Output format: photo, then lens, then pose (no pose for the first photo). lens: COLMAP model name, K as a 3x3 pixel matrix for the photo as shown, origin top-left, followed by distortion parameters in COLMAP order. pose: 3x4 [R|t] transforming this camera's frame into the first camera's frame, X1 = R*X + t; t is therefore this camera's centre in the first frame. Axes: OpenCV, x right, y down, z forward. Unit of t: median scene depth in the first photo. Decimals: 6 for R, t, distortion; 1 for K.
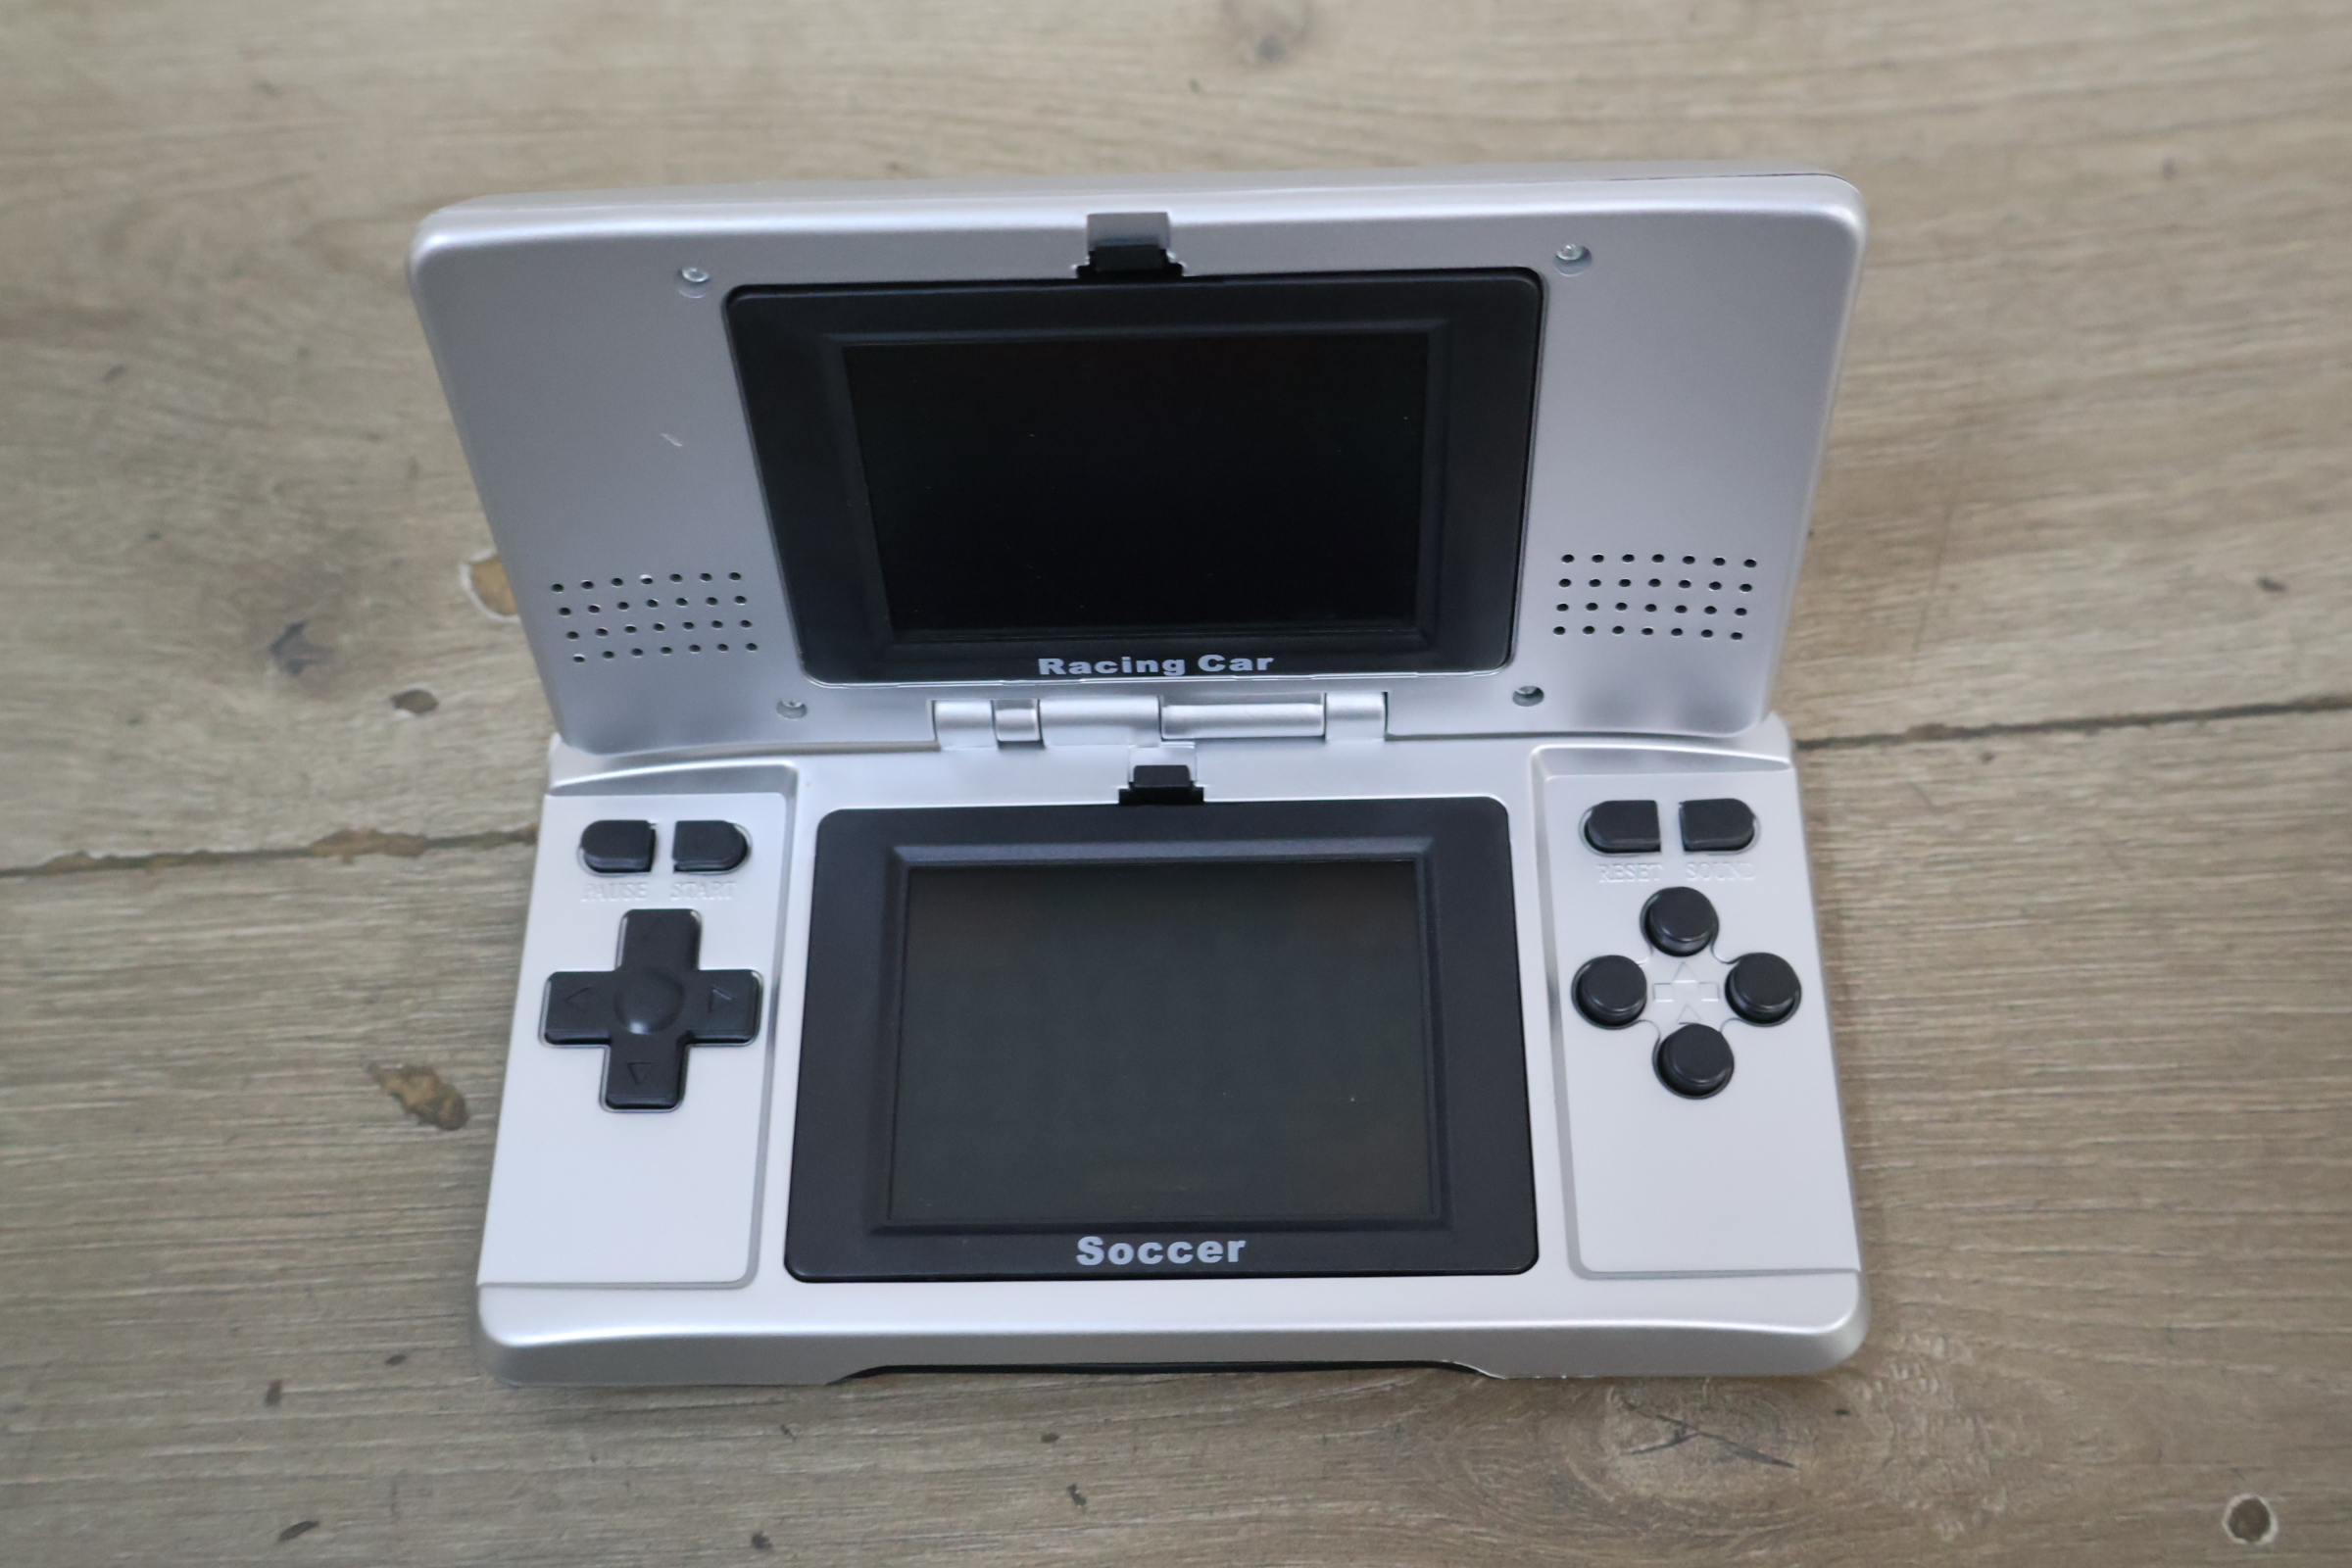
lens RADIAL K [[2514.8, 0, 1180.3], [0, 2514.8, 762.1], [0, 0, 1]] dist [0.004022, 0.000000]
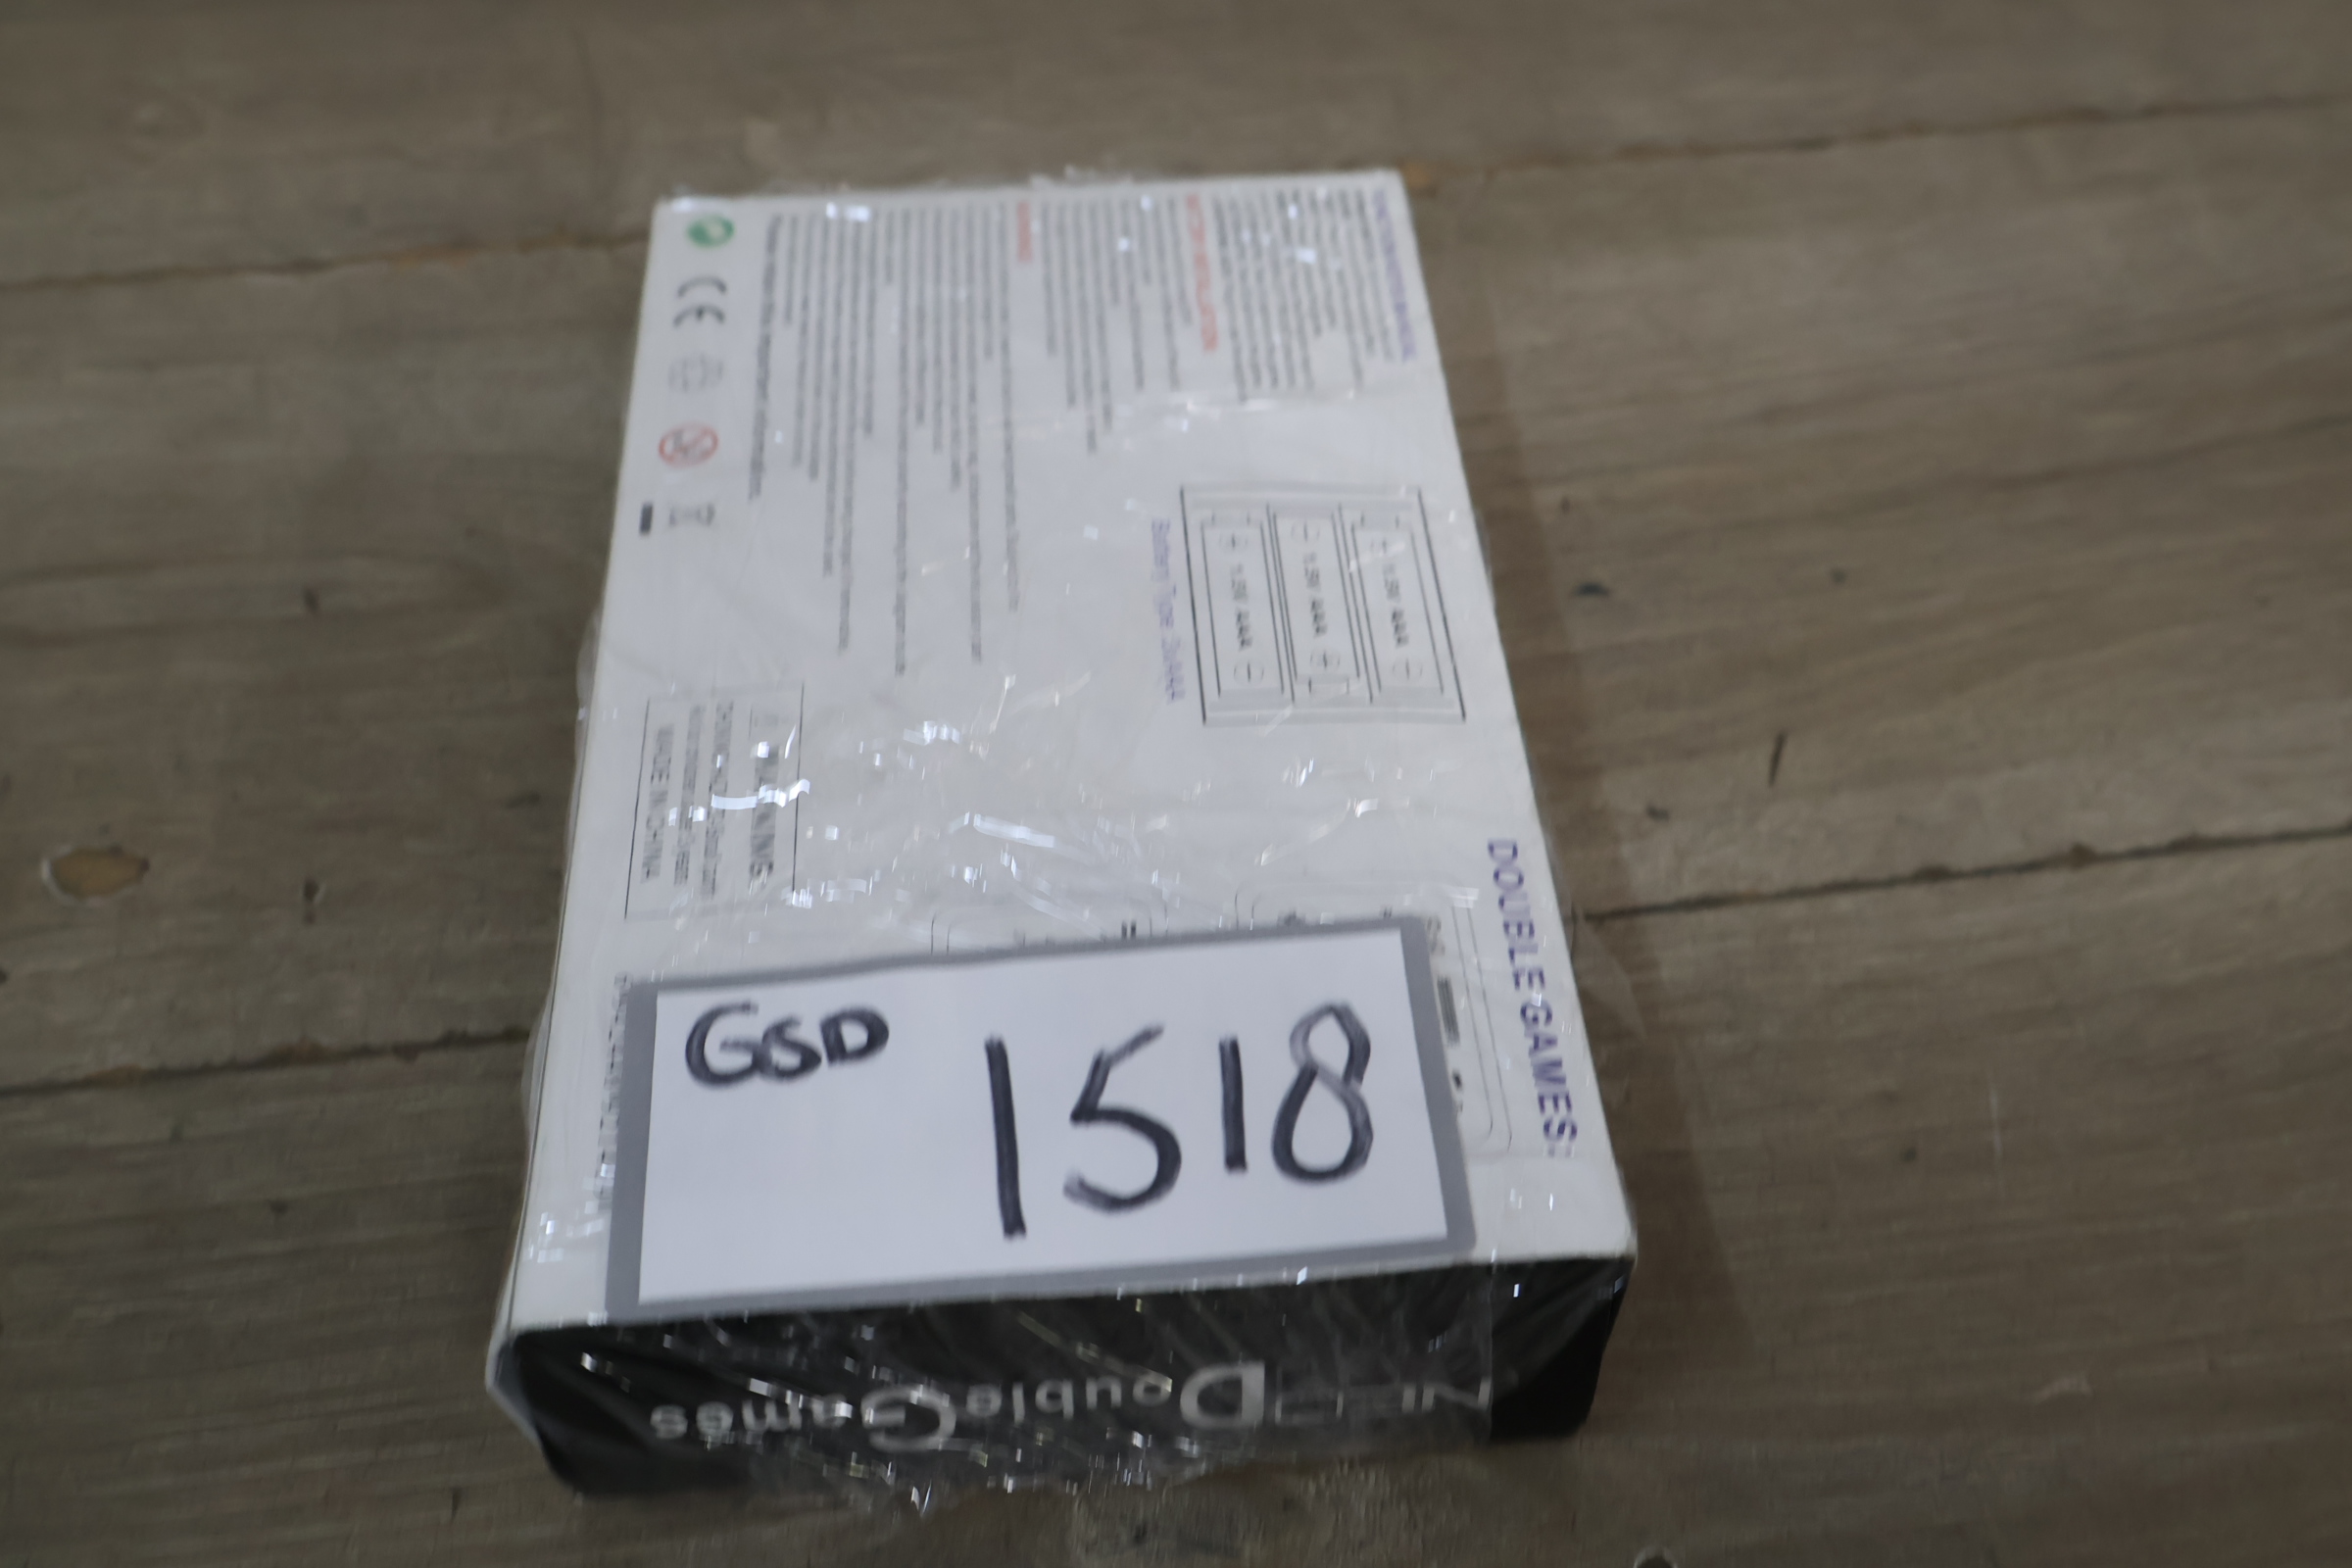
lens RADIAL K [[2514.8, 0, 1179.0], [0, 2514.8, 773.3], [0, 0, 1]] dist [0.004022, 0.000000]
pose [[0.995025, -0.027153, 0.095849, 0.112202], [0.050580, 0.966597, -0.251259, 0.207846], [-0.085826, 0.254857, 0.963162, -0.110676]]
